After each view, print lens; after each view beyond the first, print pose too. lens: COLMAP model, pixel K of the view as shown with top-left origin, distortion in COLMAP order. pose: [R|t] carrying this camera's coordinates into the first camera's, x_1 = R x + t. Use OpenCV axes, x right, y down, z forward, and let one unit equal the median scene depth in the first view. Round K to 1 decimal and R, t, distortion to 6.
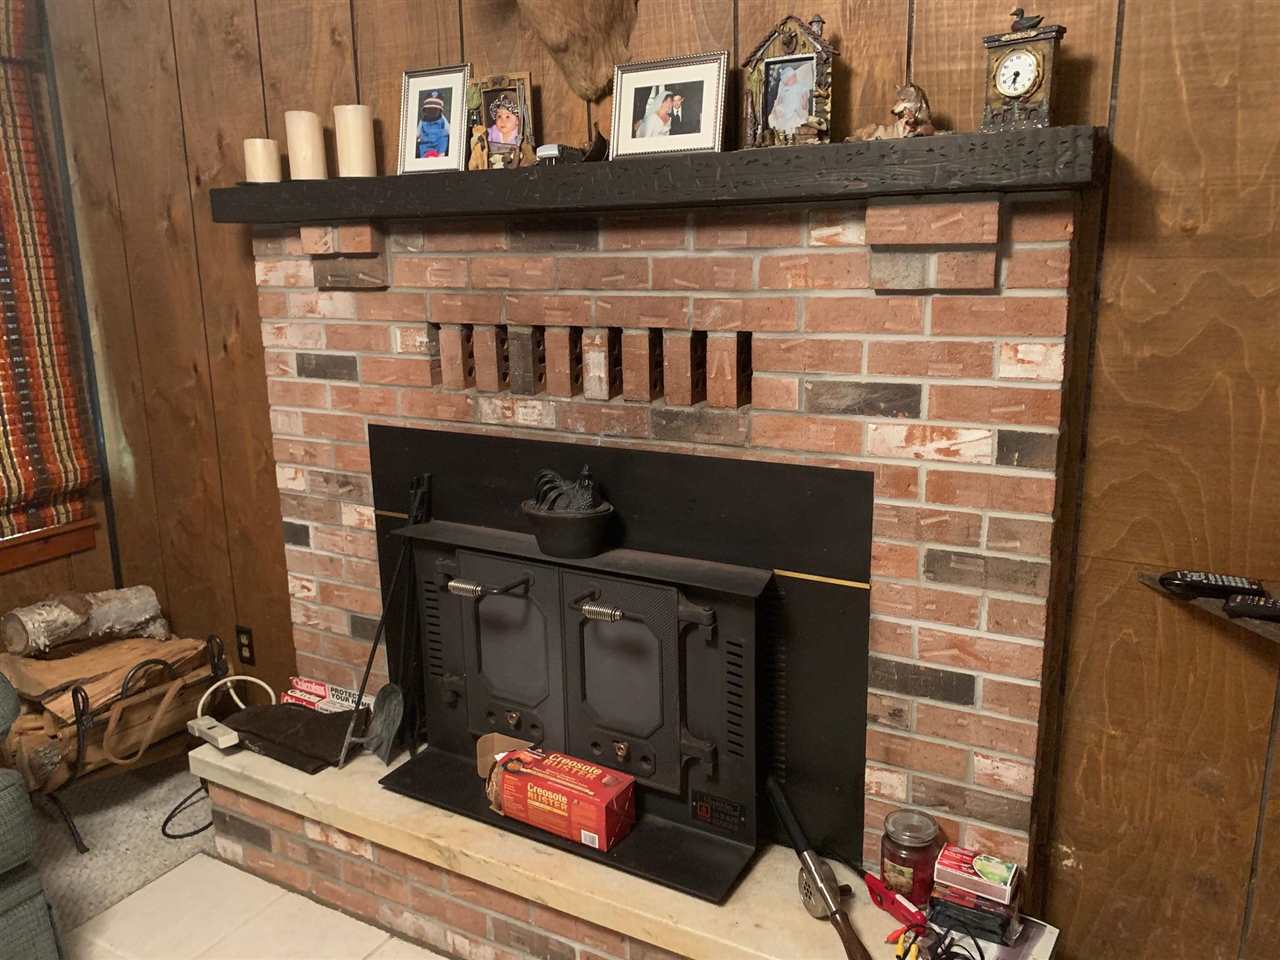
lens RADIAL K [[983.8, 0, 640.0], [0, 983.8, 480.0], [0, 0, 1]] dist [0.001899, -0.002407]
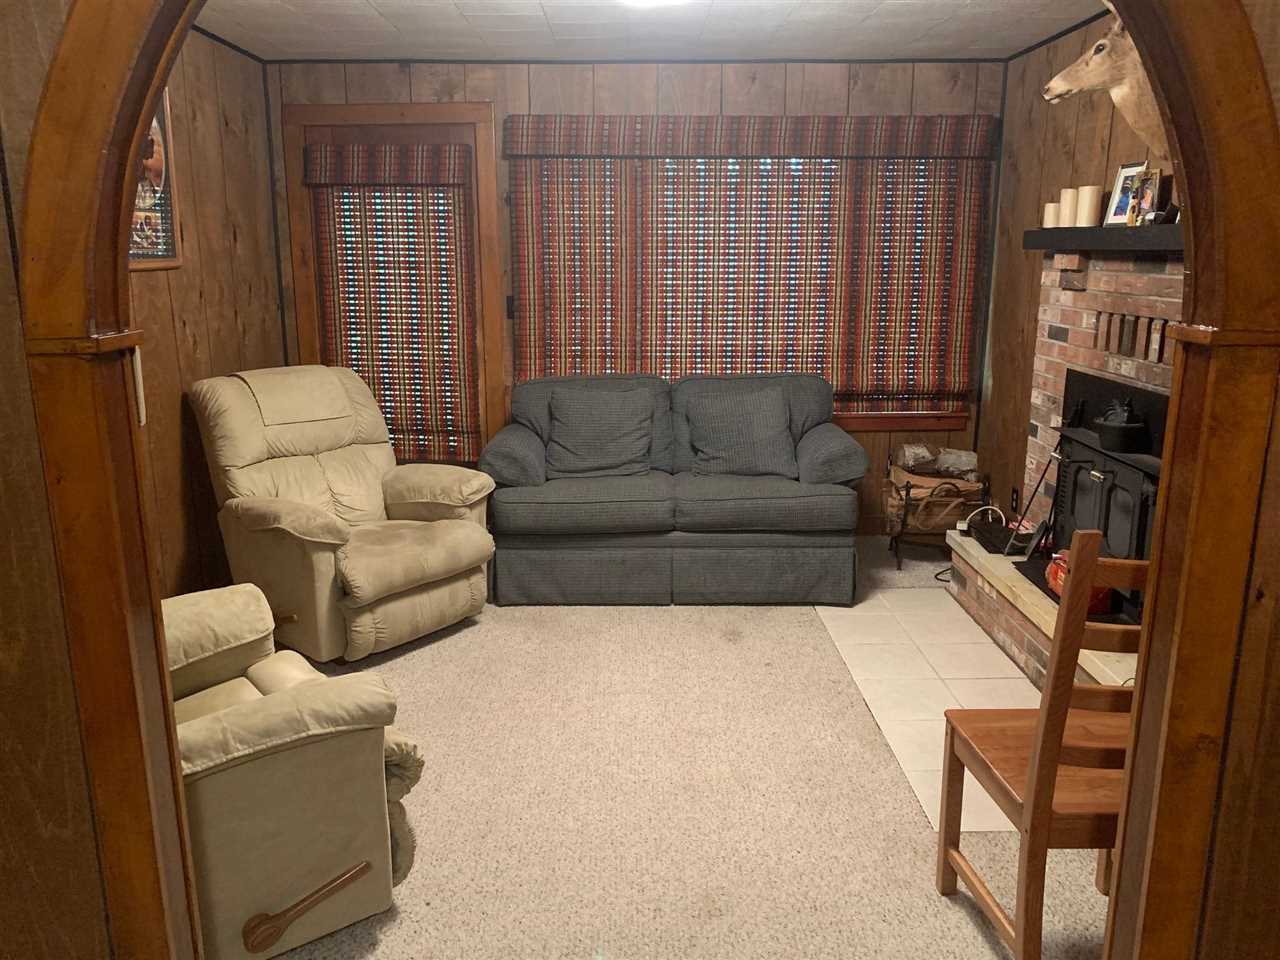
lens RADIAL K [[983.8, 0, 640.0], [0, 983.8, 480.0], [0, 0, 1]] dist [0.001899, -0.002407]
pose [[0.502511, 0.211745, -0.838240, 0.823697], [-0.199476, 0.971782, 0.125896, 0.065114], [0.841244, 0.103944, 0.530569, -0.515954]]
